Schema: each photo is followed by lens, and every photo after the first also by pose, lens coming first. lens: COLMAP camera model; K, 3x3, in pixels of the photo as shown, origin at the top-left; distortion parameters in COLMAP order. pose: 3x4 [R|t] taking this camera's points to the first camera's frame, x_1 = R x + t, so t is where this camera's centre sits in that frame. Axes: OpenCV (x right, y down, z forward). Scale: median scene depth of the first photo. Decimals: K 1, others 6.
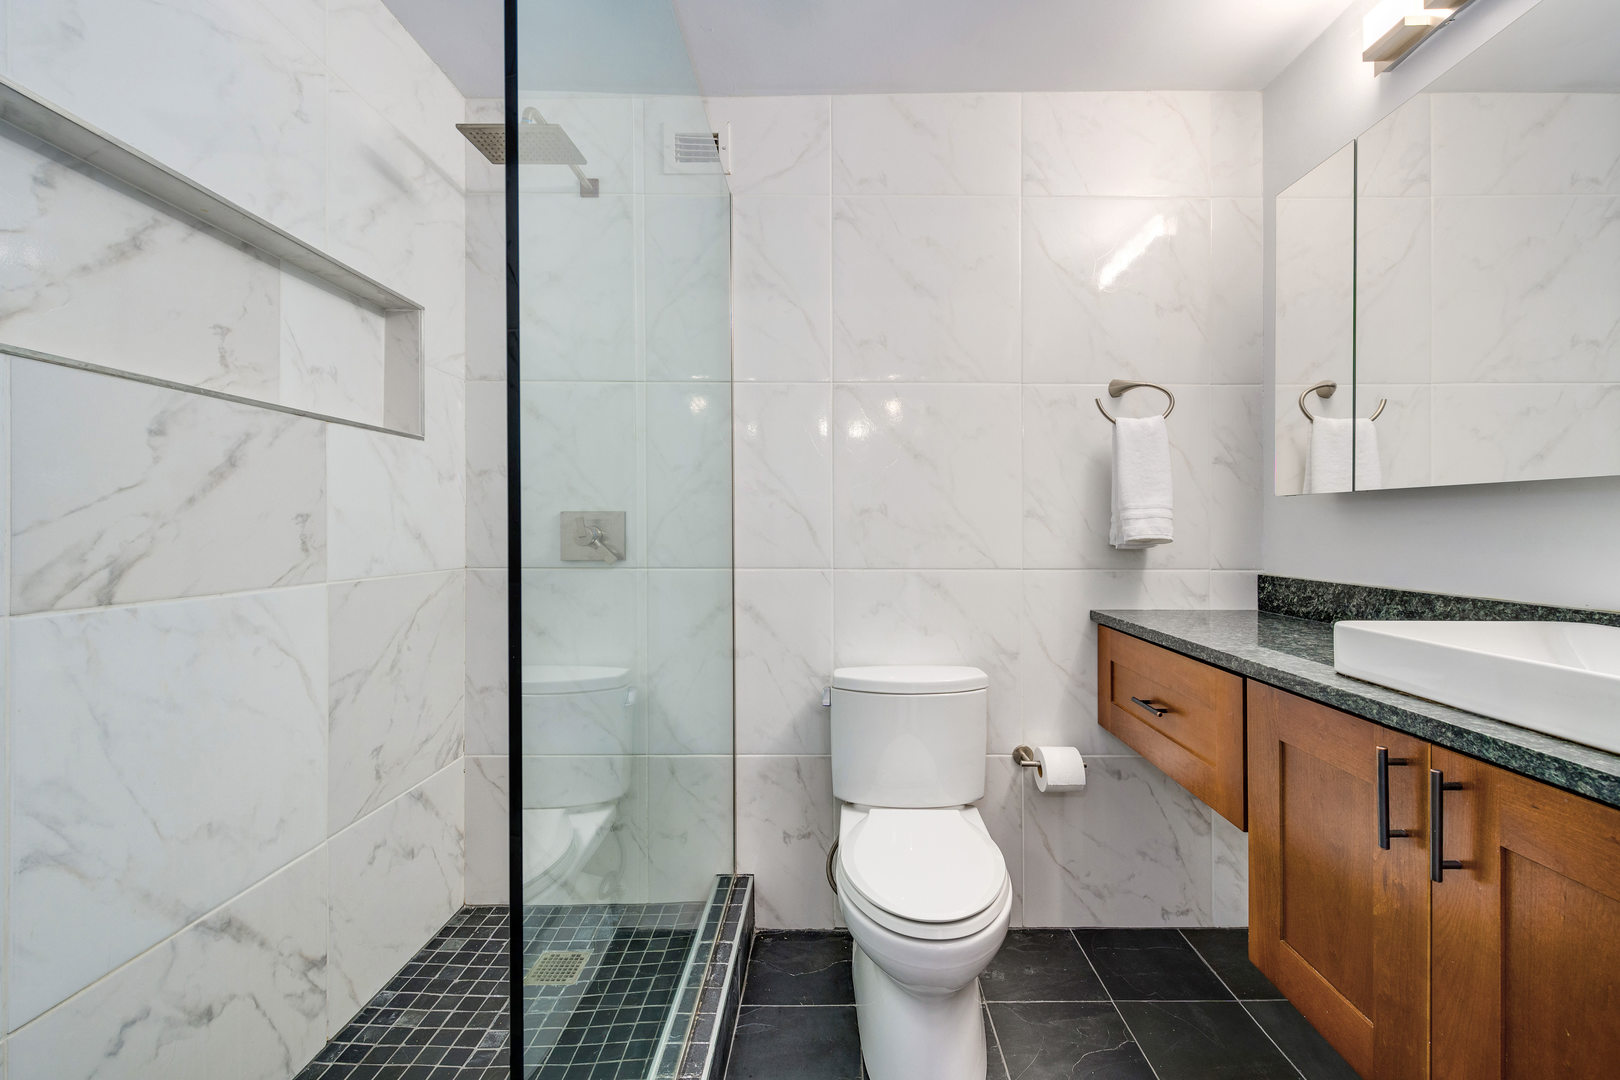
lens RADIAL K [[640.6, 0, 793.7], [0, 640.6, 538.4], [0, 0, 1]] dist [0.007704, -0.000199]
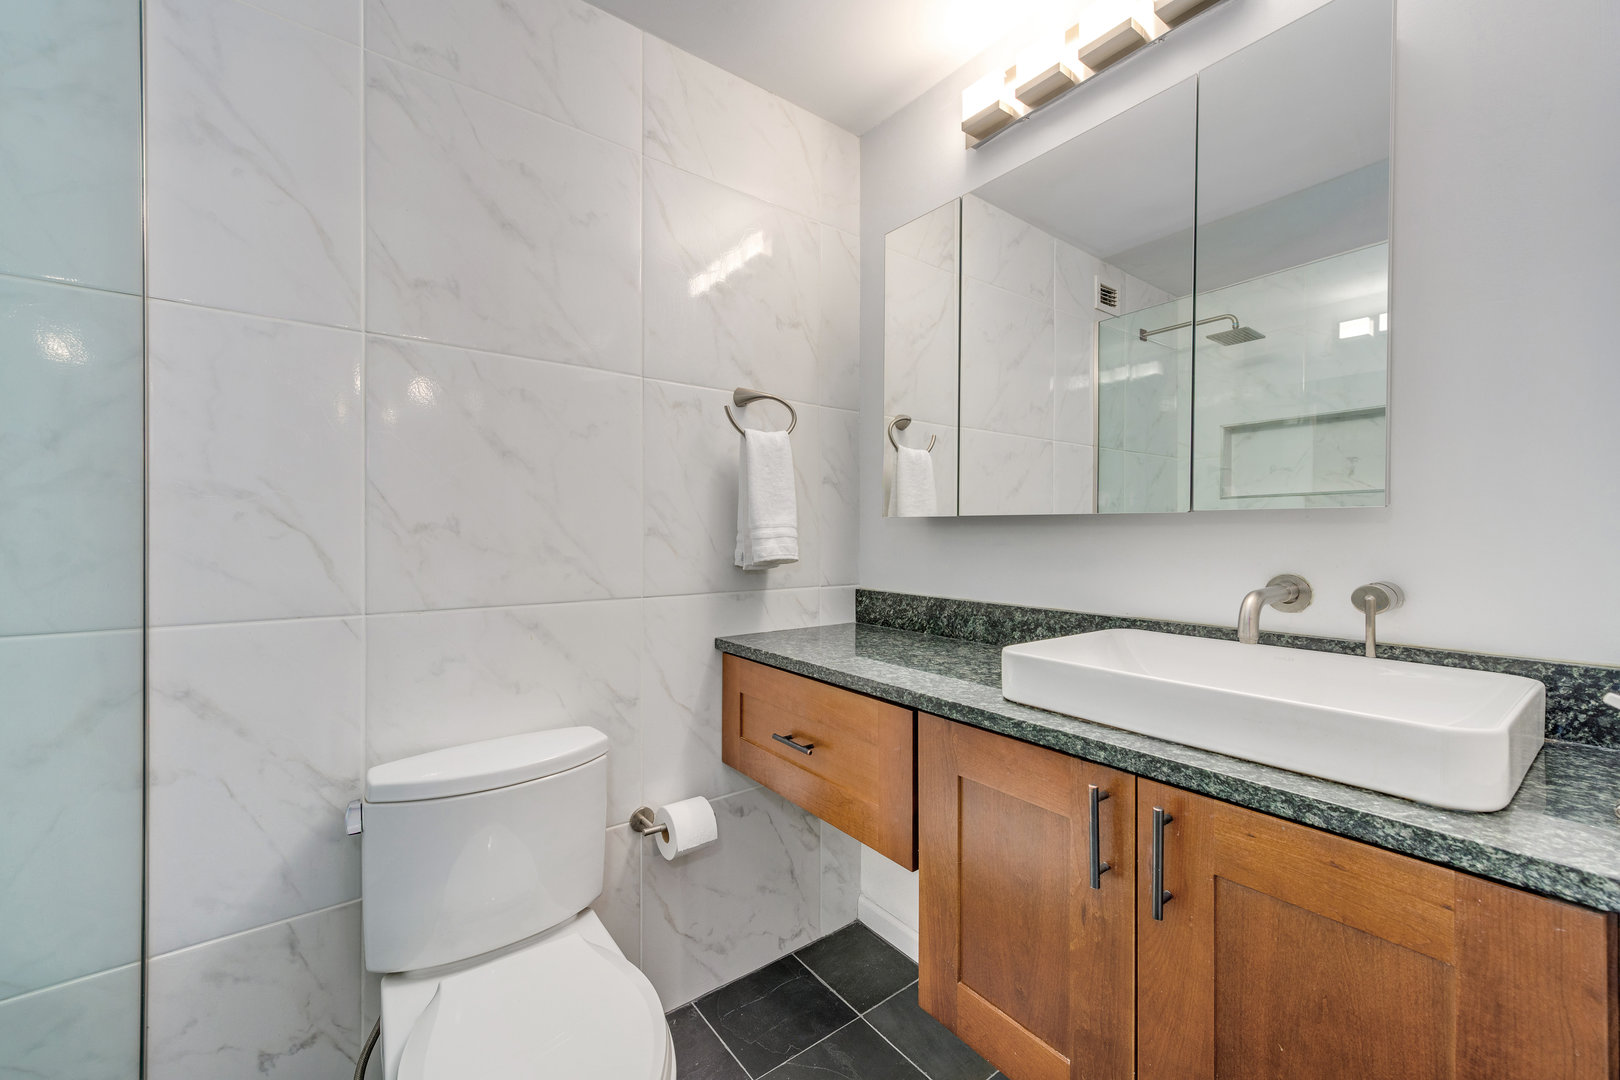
lens RADIAL K [[633.5, 0, 803.0], [0, 633.5, 524.5], [0, 0, 1]] dist [0.011759, -0.003056]
pose [[0.760143, 0.001877, 0.649753, -0.028455], [0.016992, 0.999596, -0.022767, -0.030195], [-0.649534, 0.028347, 0.759804, 0.276113]]
